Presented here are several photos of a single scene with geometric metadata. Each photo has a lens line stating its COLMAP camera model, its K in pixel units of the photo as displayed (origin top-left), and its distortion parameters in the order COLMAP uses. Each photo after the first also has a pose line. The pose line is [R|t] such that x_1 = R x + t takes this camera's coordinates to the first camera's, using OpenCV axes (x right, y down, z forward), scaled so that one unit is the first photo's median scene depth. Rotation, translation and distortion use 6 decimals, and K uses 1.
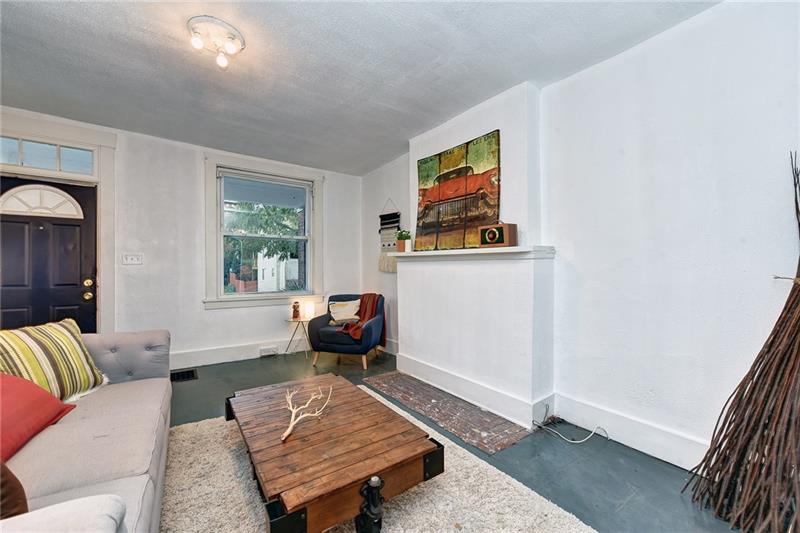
lens RADIAL K [[318.1, 0, 423.4], [0, 318.1, 280.5], [0, 0, 1]] dist [-0.001816, -0.000222]
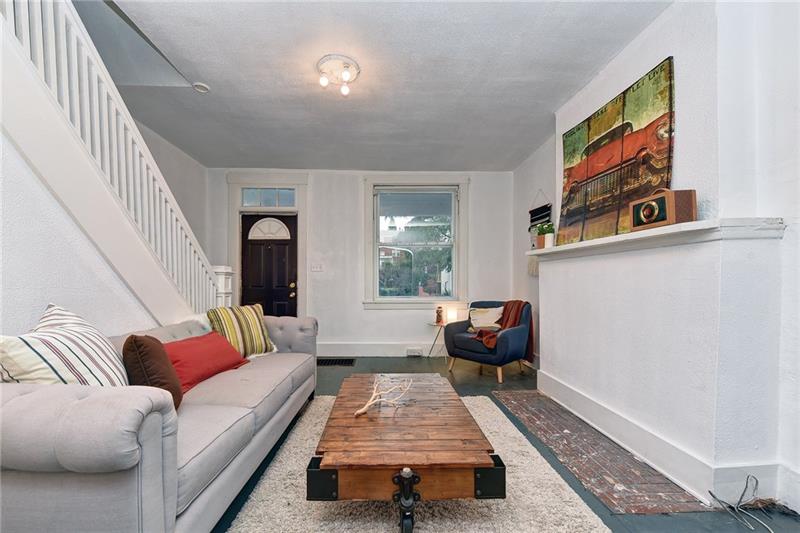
lens RADIAL K [[338.5, 0, 397.4], [0, 338.5, 296.5], [0, 0, 1]] dist [-0.002452, -0.000609]
pose [[0.814142, 0.014445, -0.580486, 0.169799], [-0.011156, 0.999895, 0.009235, 0.037526], [0.580559, -0.001043, 0.814218, 0.062600]]
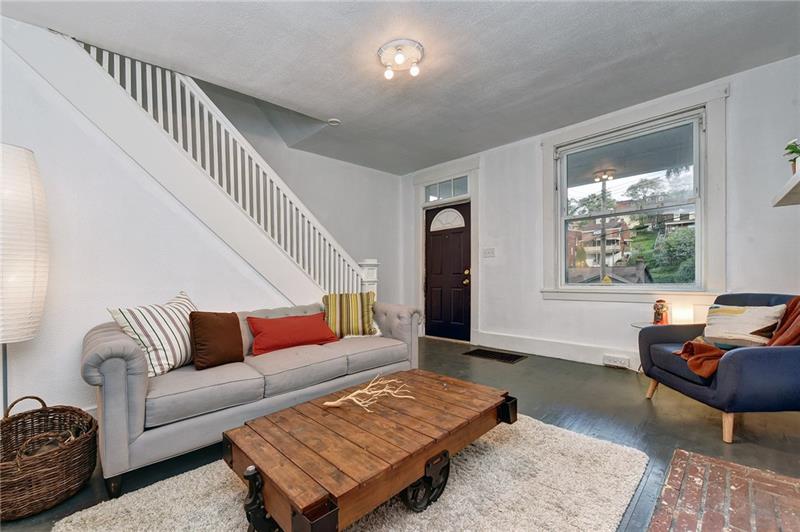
lens RADIAL K [[335.2, 0, 401.3], [0, 335.2, 278.6], [0, 0, 1]] dist [-0.002083, -0.000230]
pose [[0.103460, 0.007825, -0.994603, 0.362478], [0.001021, 0.999968, 0.007973, 0.022819], [0.994633, -0.001840, 0.103449, 0.555958]]
